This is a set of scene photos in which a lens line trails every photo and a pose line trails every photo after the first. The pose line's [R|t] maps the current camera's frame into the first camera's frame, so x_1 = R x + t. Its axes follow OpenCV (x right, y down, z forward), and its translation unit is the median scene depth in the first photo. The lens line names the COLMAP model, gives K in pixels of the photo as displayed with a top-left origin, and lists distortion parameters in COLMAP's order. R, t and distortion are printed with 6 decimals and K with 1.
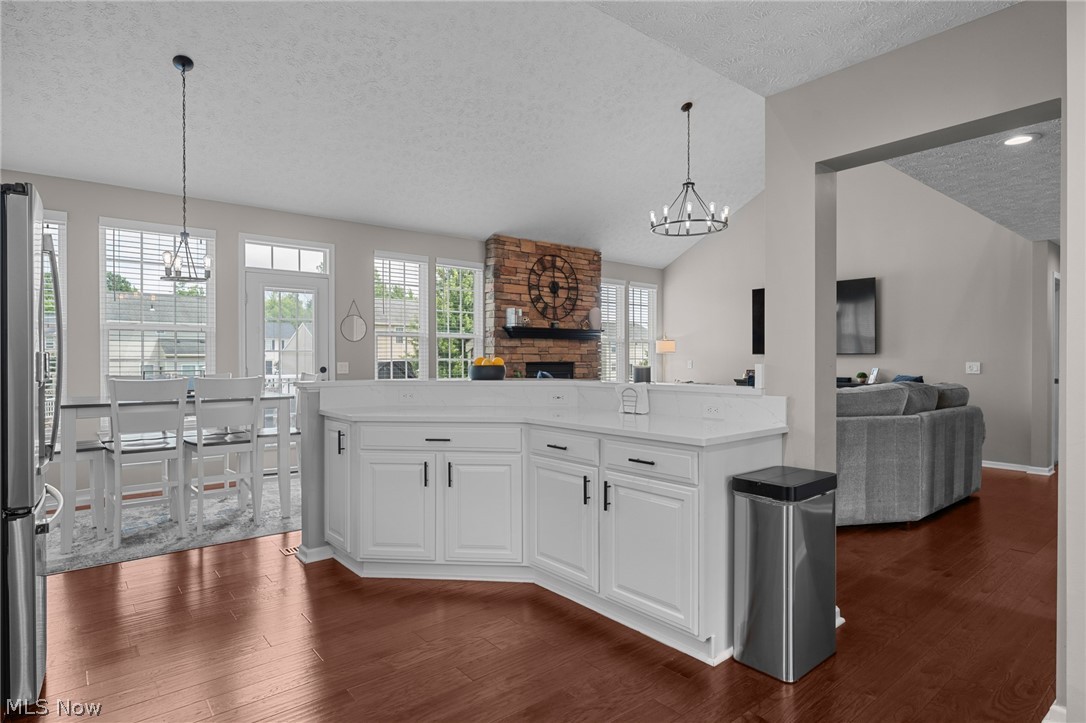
lens RADIAL K [[583.4, 0, 541.7], [0, 583.4, 359.1], [0, 0, 1]] dist [0.006246, -0.001708]
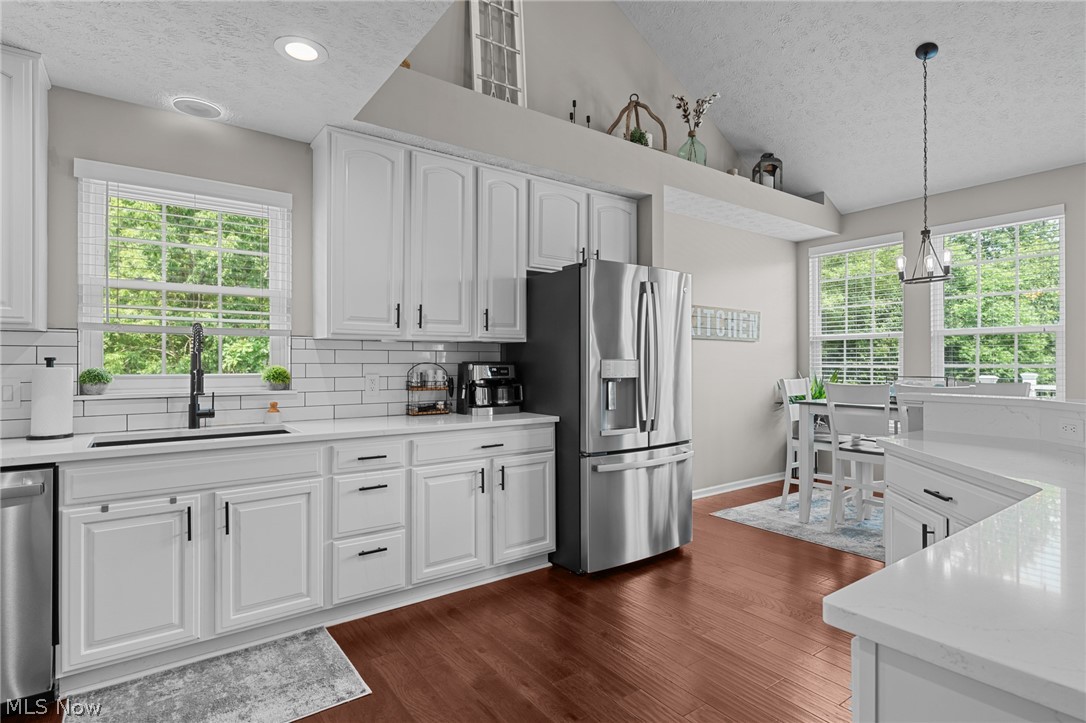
lens RADIAL K [[554.8, 0, 543.4], [0, 554.8, 359.6], [0, 0, 1]] dist [0.004962, -0.001652]
pose [[-0.064620, -0.003811, -0.997903, 0.182725], [-0.002925, 0.999989, -0.003630, -0.001649], [0.997906, 0.002684, -0.064630, 0.251529]]
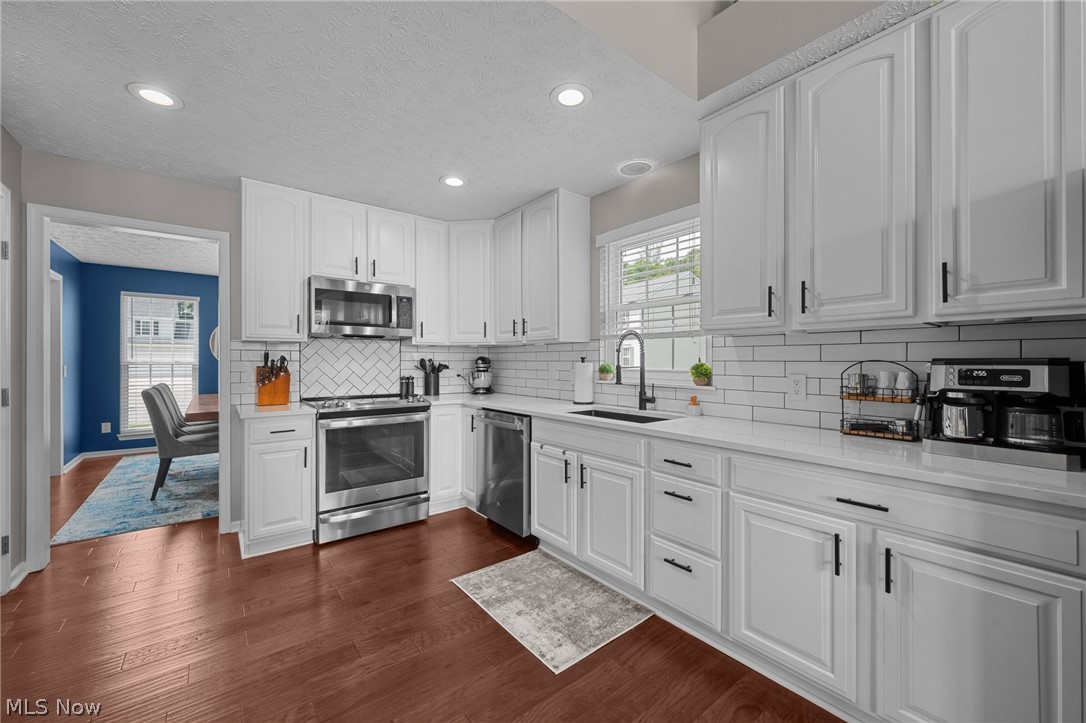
lens RADIAL K [[423.2, 0, 541.8], [0, 423.2, 360.2], [0, 0, 1]] dist [-0.002131, -0.000216]
pose [[-0.999615, 0.001706, 0.027710, -0.079665], [0.001805, 0.999992, 0.003522, -0.001783], [-0.027704, 0.003570, -0.999610, 0.365893]]
